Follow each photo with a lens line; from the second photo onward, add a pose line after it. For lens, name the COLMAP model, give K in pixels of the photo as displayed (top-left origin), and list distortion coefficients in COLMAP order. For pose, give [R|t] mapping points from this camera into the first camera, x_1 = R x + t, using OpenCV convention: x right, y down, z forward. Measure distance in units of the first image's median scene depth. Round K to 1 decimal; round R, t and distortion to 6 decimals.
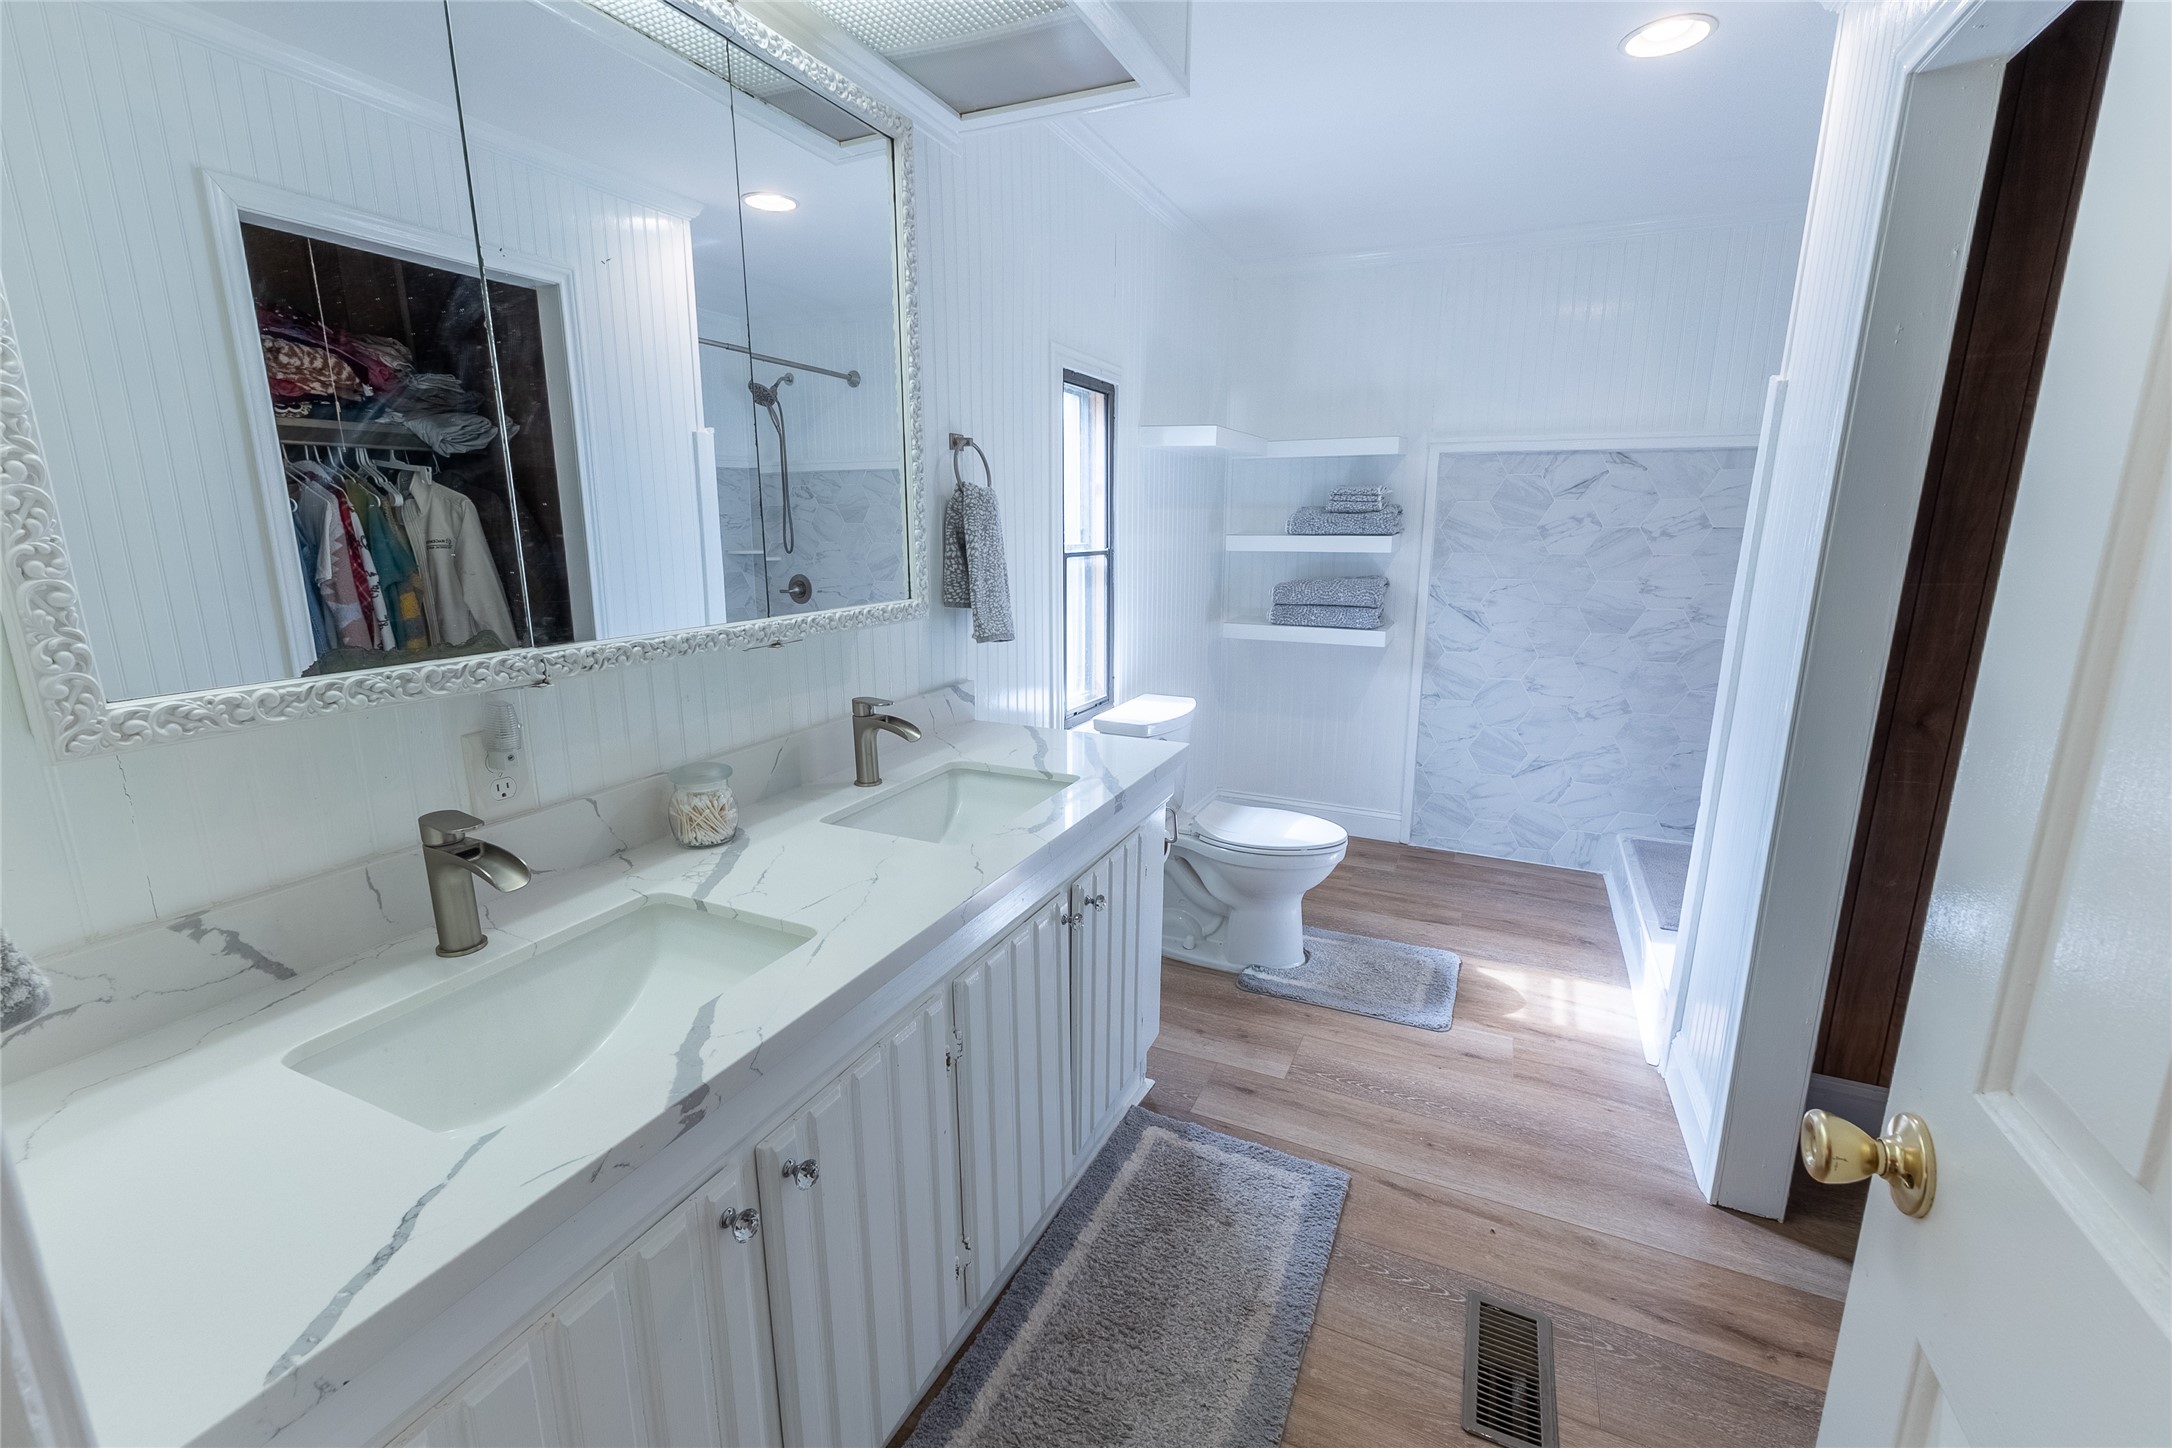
lens RADIAL K [[920.4, 0, 1086.0], [0, 920.4, 724.0], [0, 0, 1]] dist [0.002917, 0.000759]
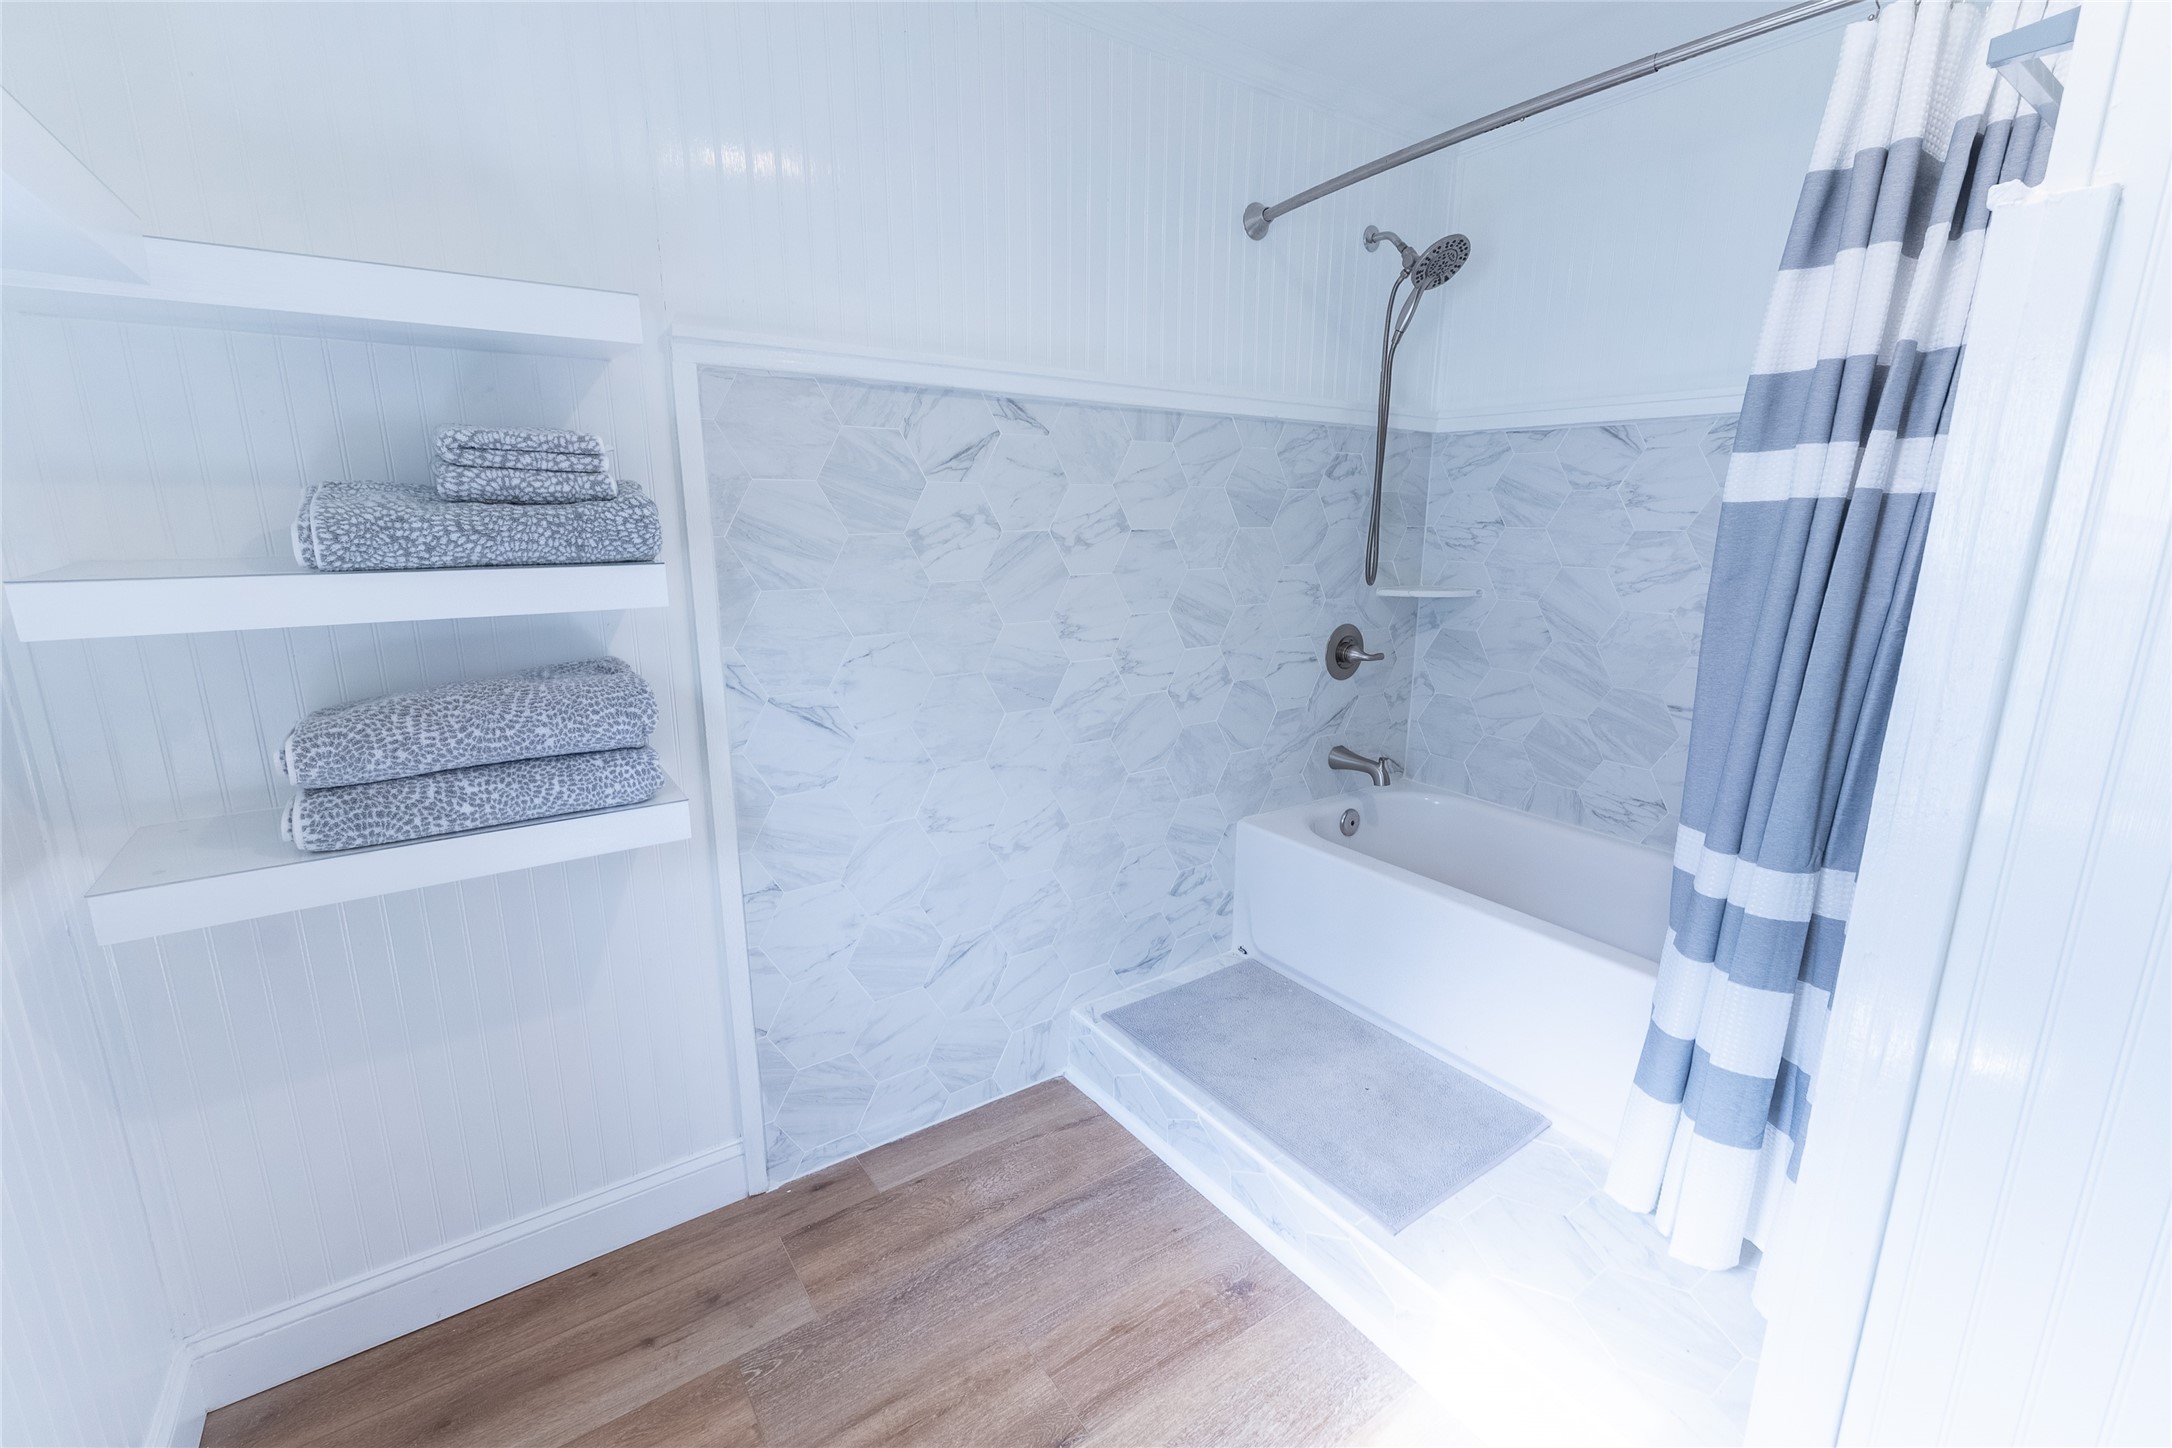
lens RADIAL K [[920.4, 0, 1086.0], [0, 920.4, 724.0], [0, 0, 1]] dist [0.002917, 0.000759]
pose [[0.502905, -0.195067, 0.842043, 0.082073], [0.184722, 0.975949, 0.115763, -0.146698], [-0.844372, 0.097326, 0.526842, 0.637712]]
